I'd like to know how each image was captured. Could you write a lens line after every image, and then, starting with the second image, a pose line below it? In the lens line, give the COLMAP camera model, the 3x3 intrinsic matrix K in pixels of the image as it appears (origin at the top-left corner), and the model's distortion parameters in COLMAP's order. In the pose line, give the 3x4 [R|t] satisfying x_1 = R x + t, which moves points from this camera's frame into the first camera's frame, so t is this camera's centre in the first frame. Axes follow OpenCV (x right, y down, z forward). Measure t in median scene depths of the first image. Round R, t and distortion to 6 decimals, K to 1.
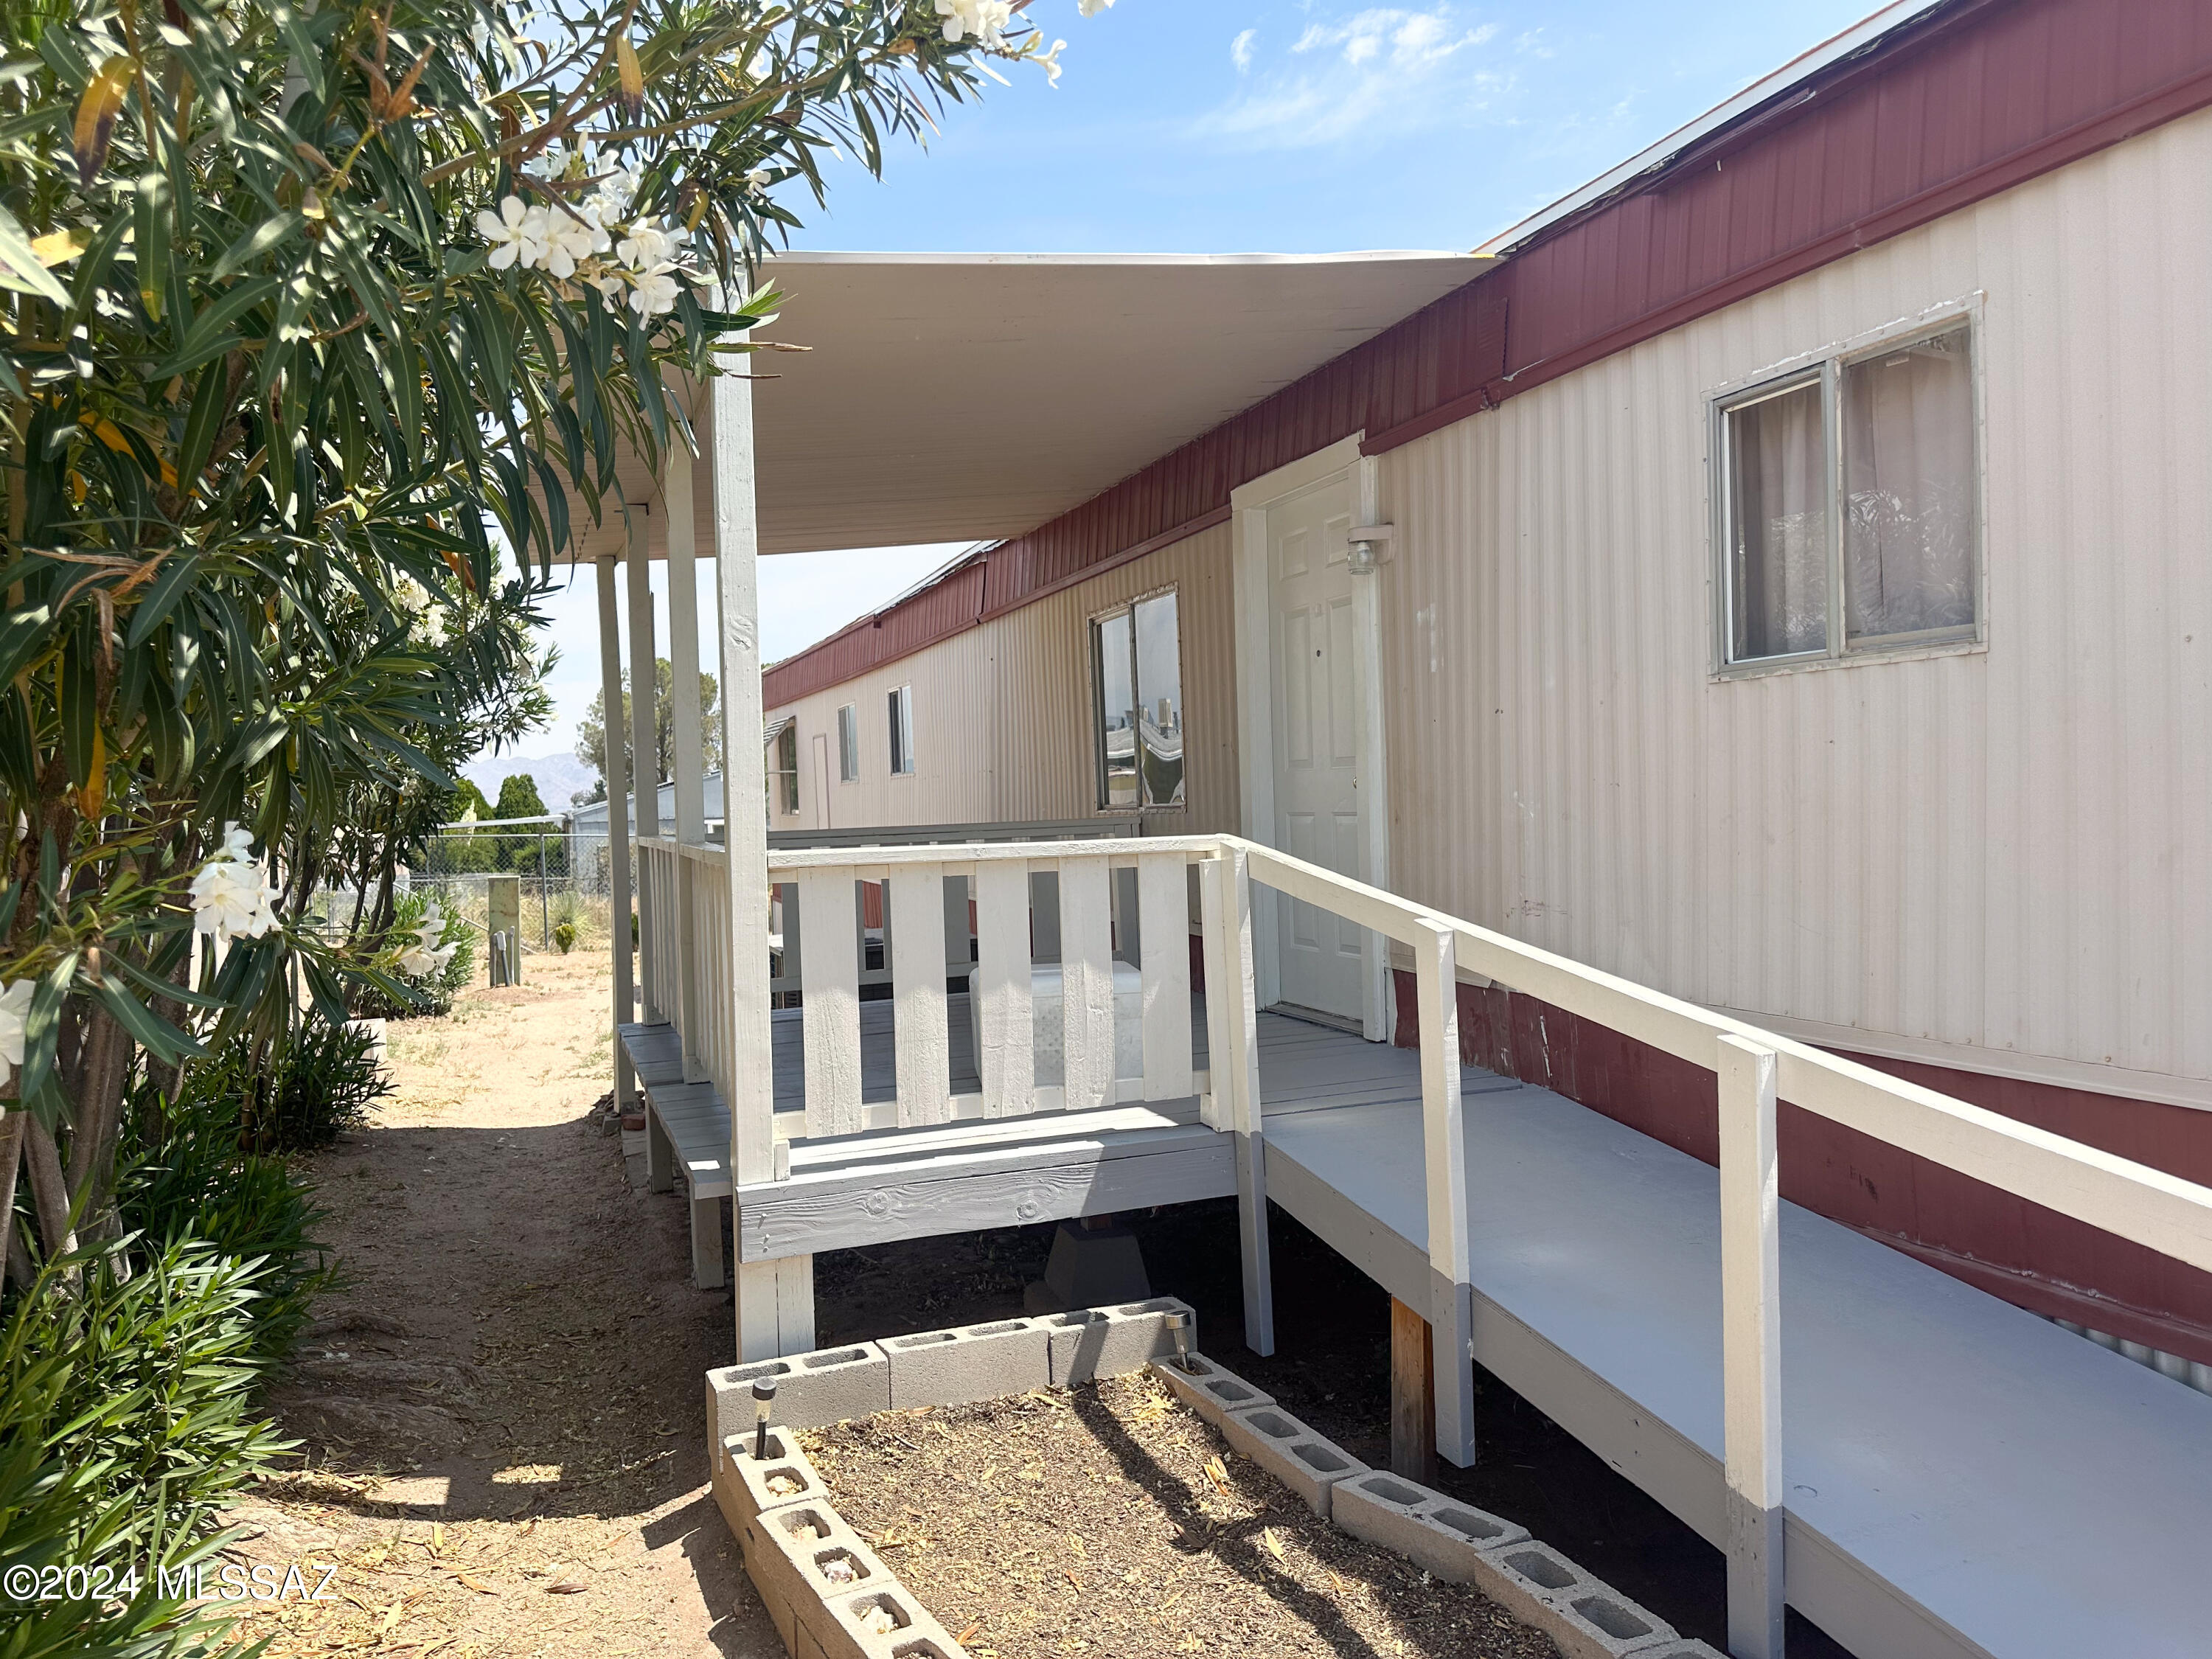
lens RADIAL K [[1550.0, 0, 1116.5], [0, 1550.0, 832.2], [0, 0, 1]] dist [0.031433, -0.052705]
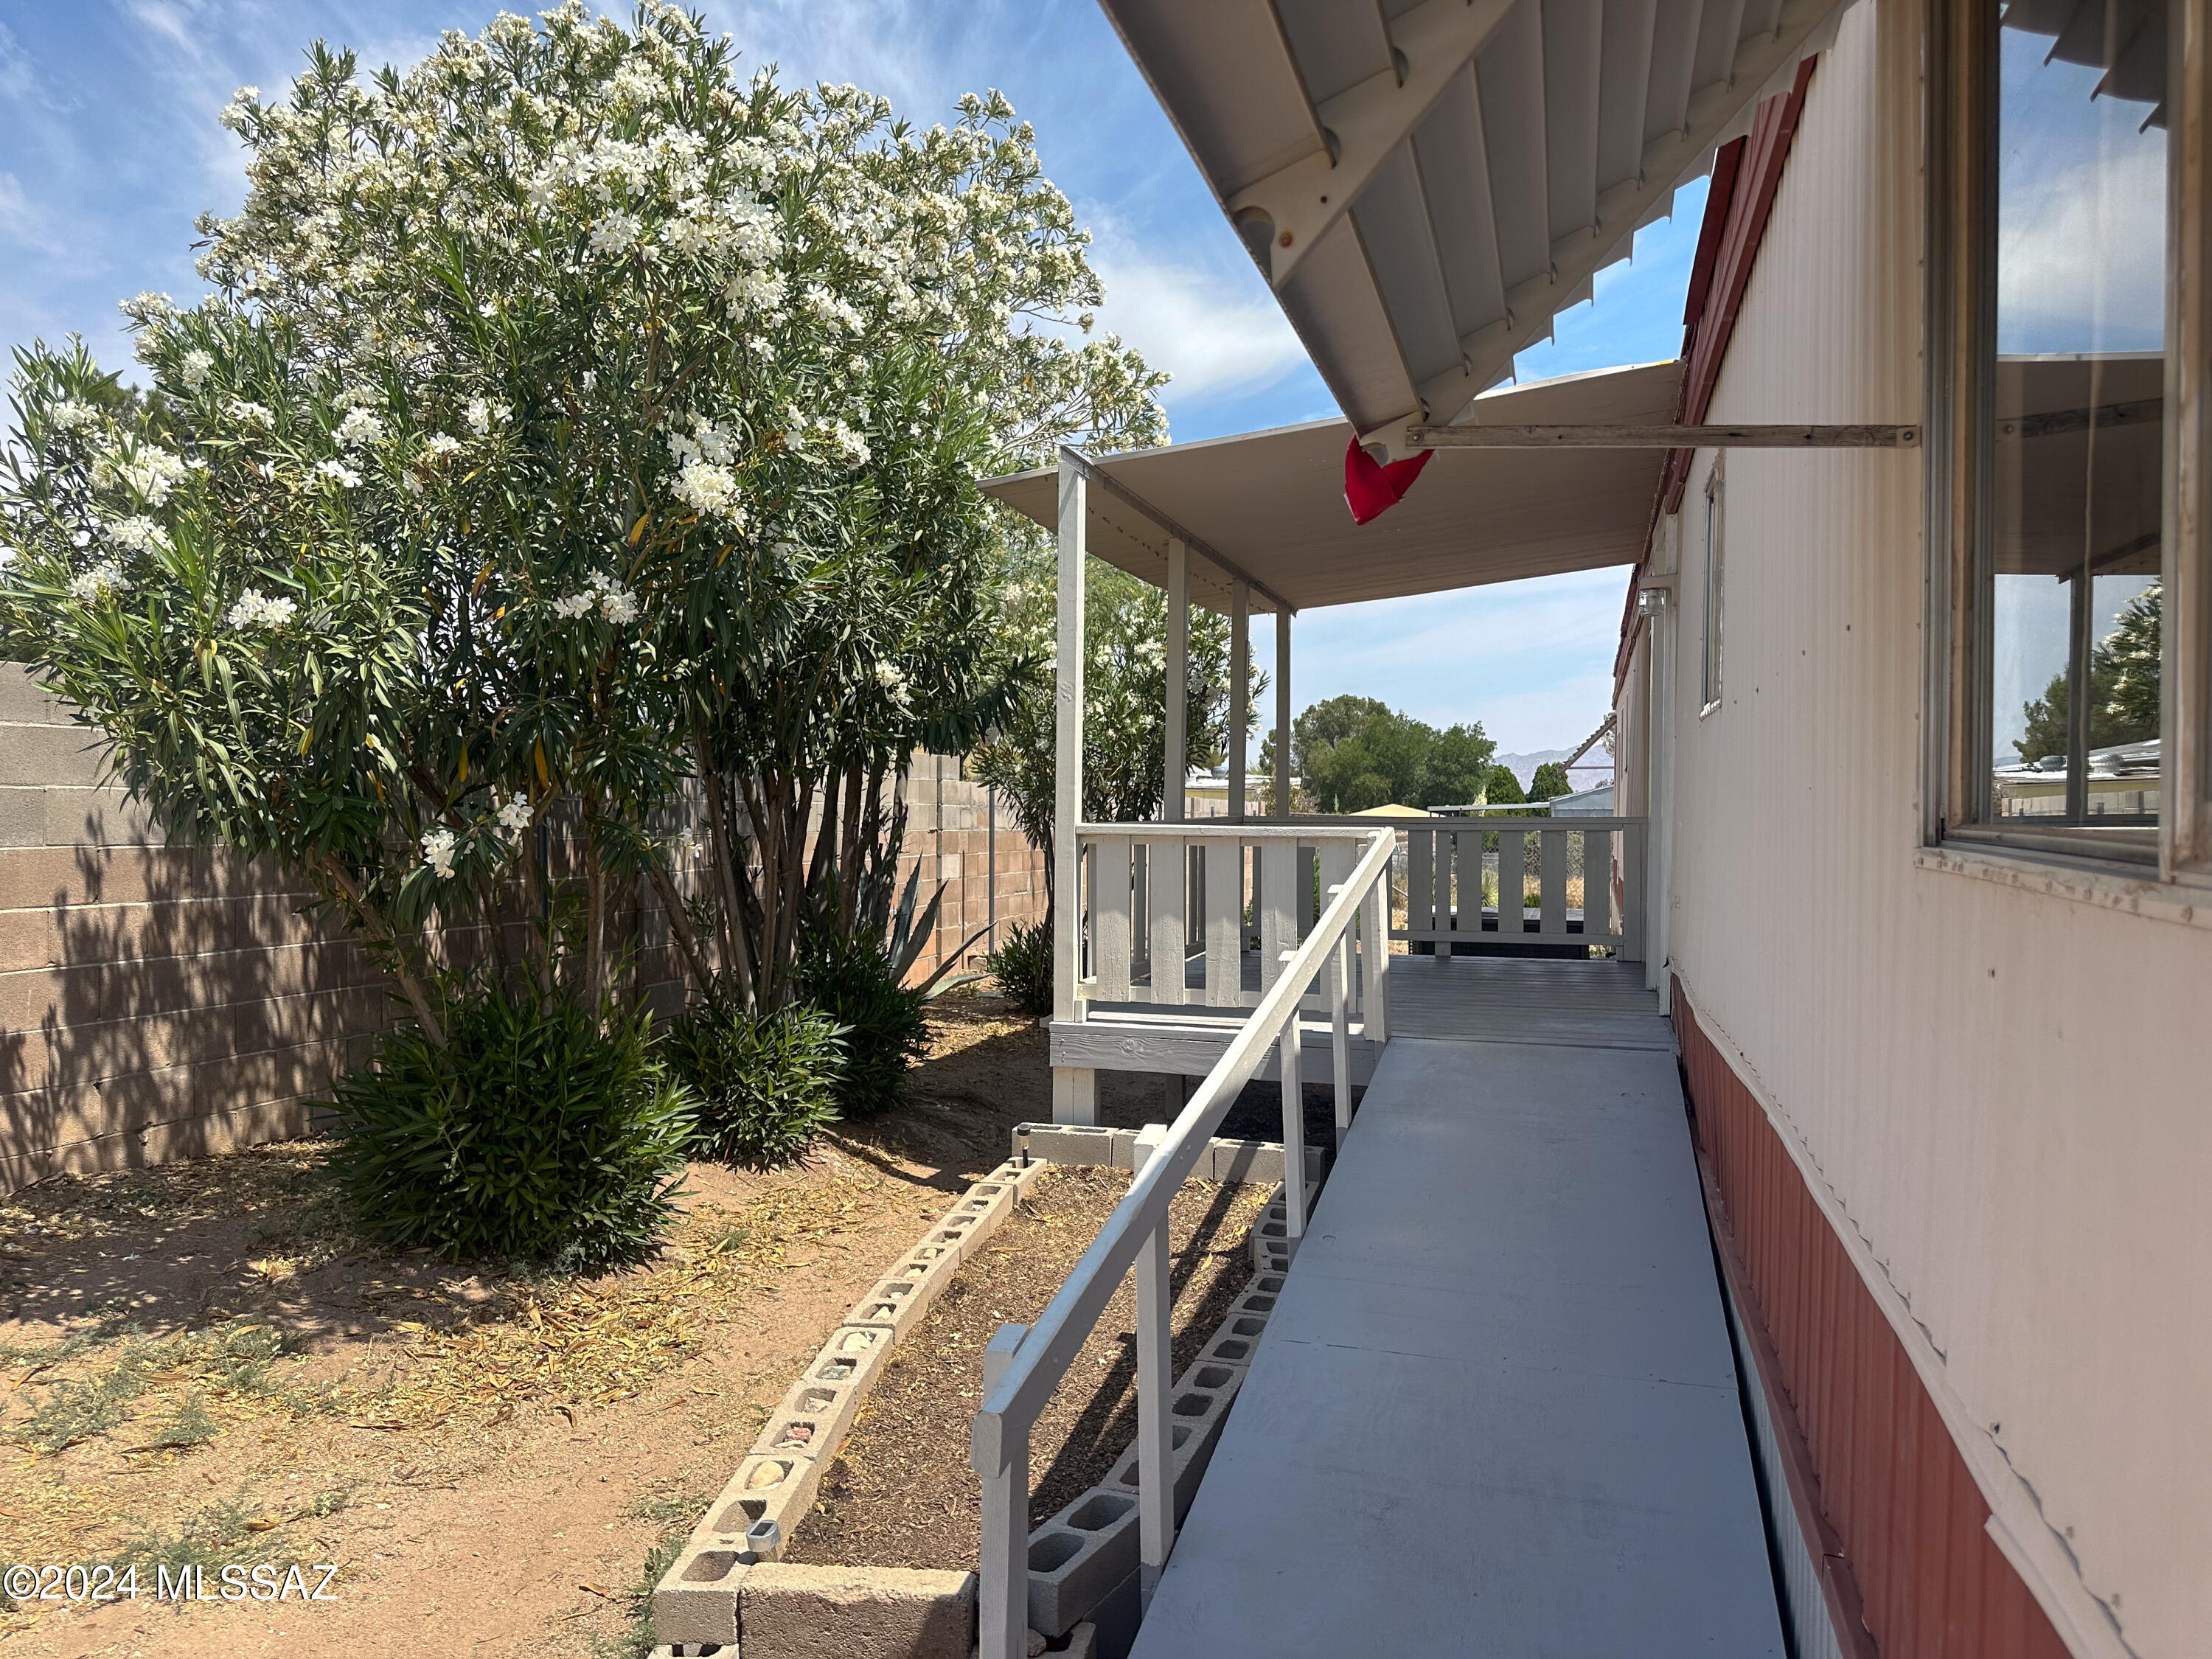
lens RADIAL K [[1550.0, 0, 1105.0], [0, 1550.0, 834.4], [0, 0, 1]] dist [0.031433, -0.052705]
pose [[0.778321, 0.046986, -0.626106, 0.793833], [-0.041521, 0.998865, 0.023345, -0.011199], [0.626492, 0.007826, 0.779389, -0.250223]]
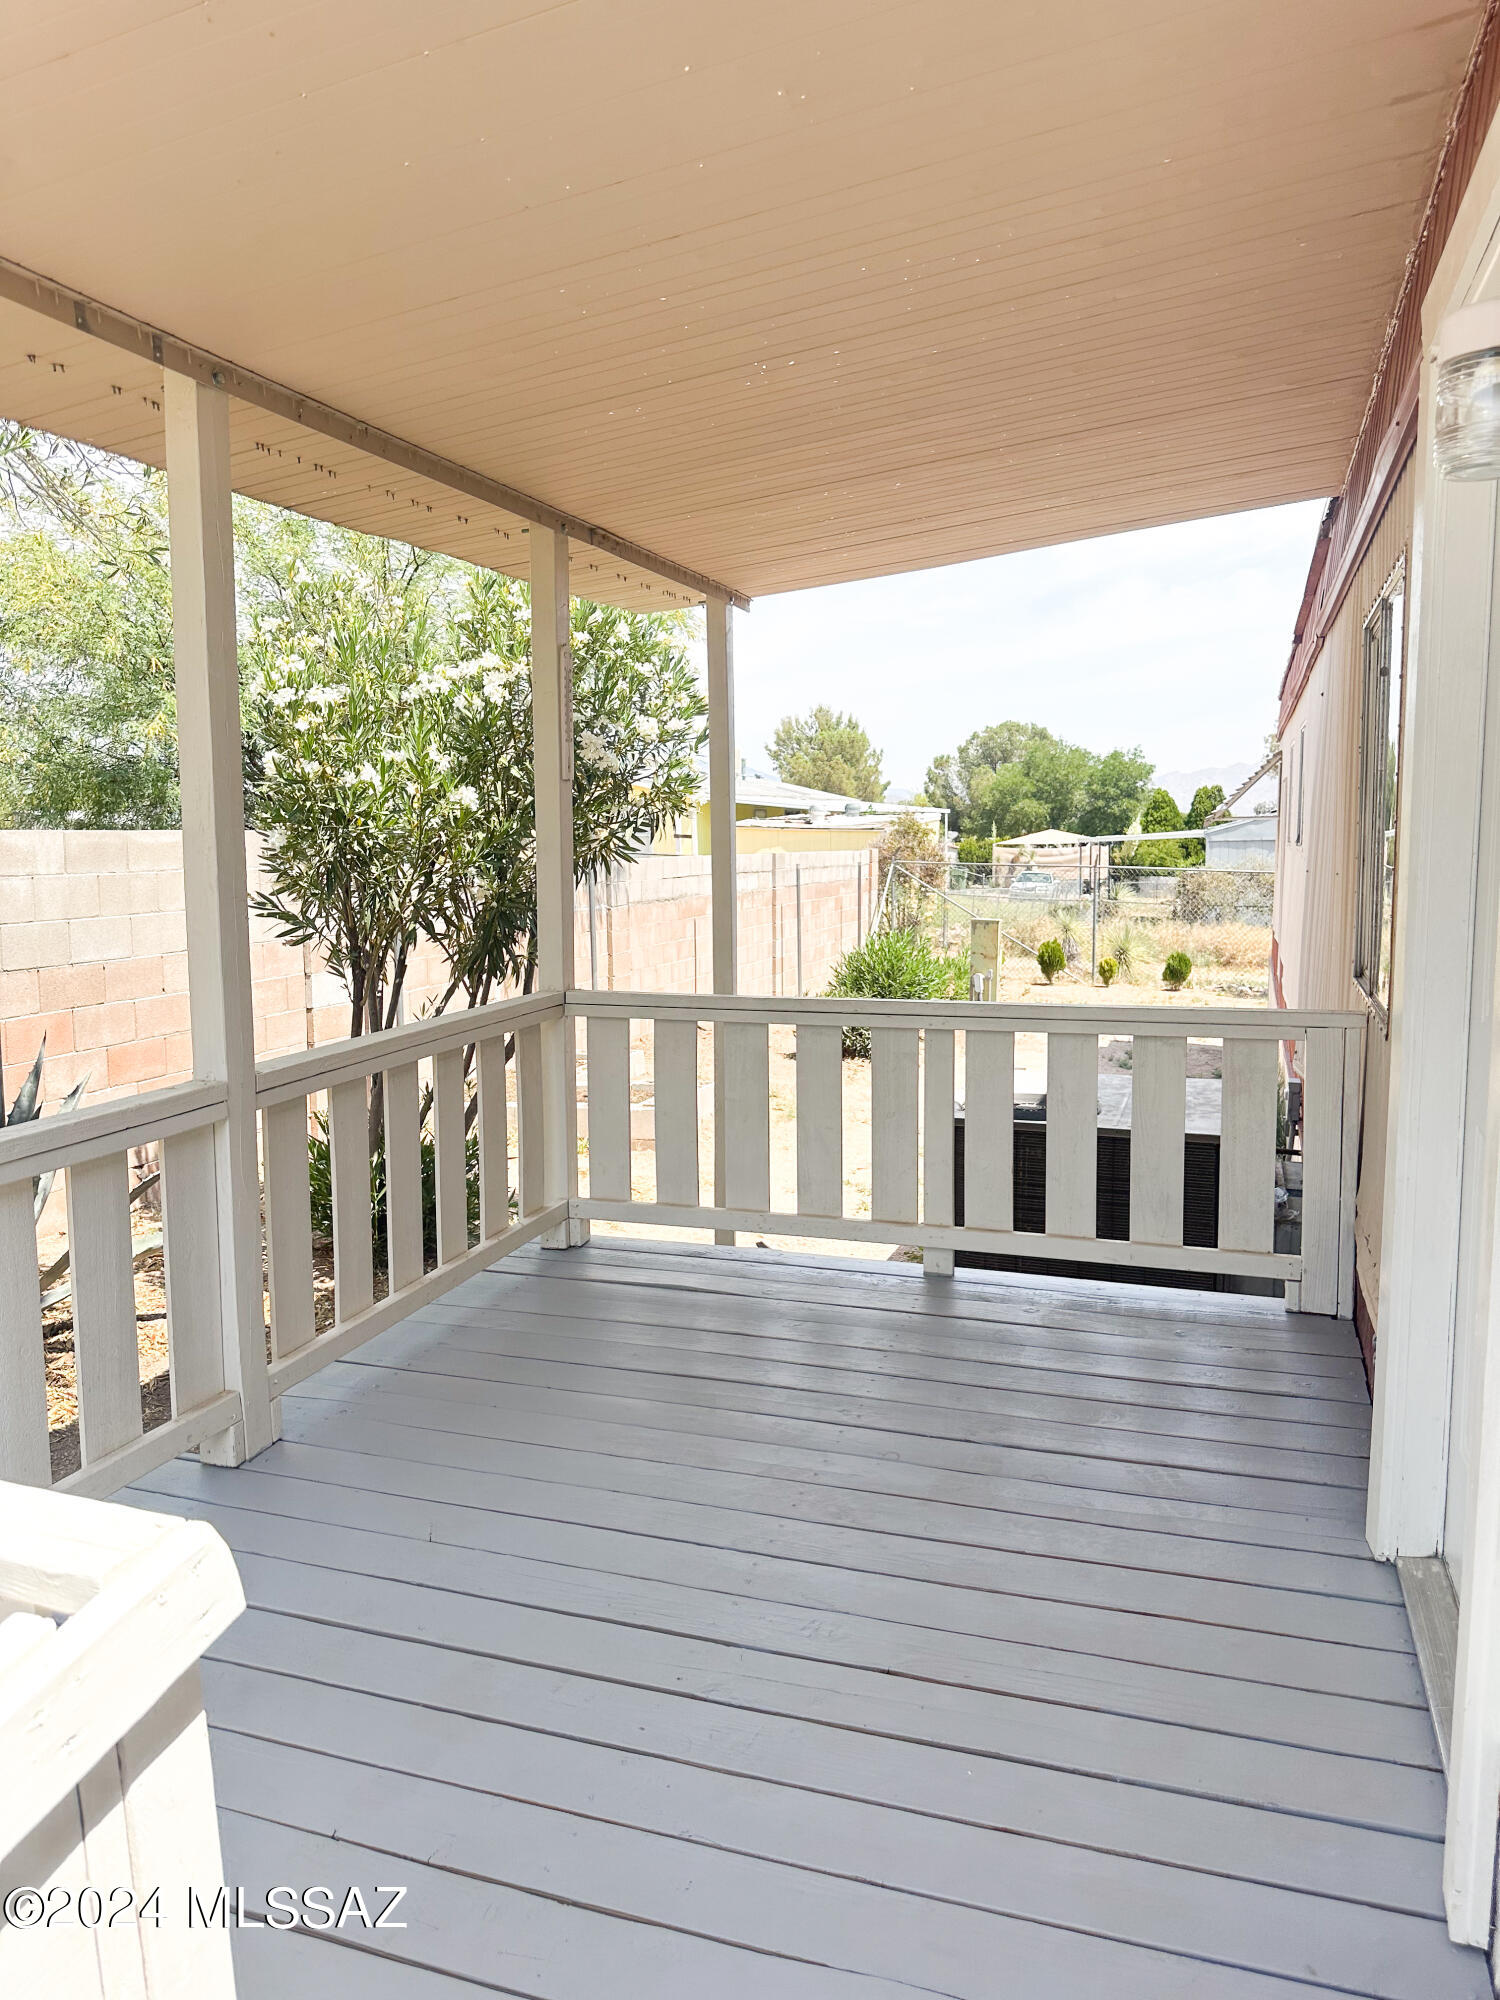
lens RADIAL K [[1401.4, 0, 751.5], [0, 1401.4, 986.3], [0, 0, 1]] dist [0.031433, -0.052705]
pose [[0.756373, 0.097678, -0.646807, 0.315693], [-0.025953, 0.992491, 0.119532, -0.131907], [0.653626, -0.073624, 0.753228, 0.964611]]
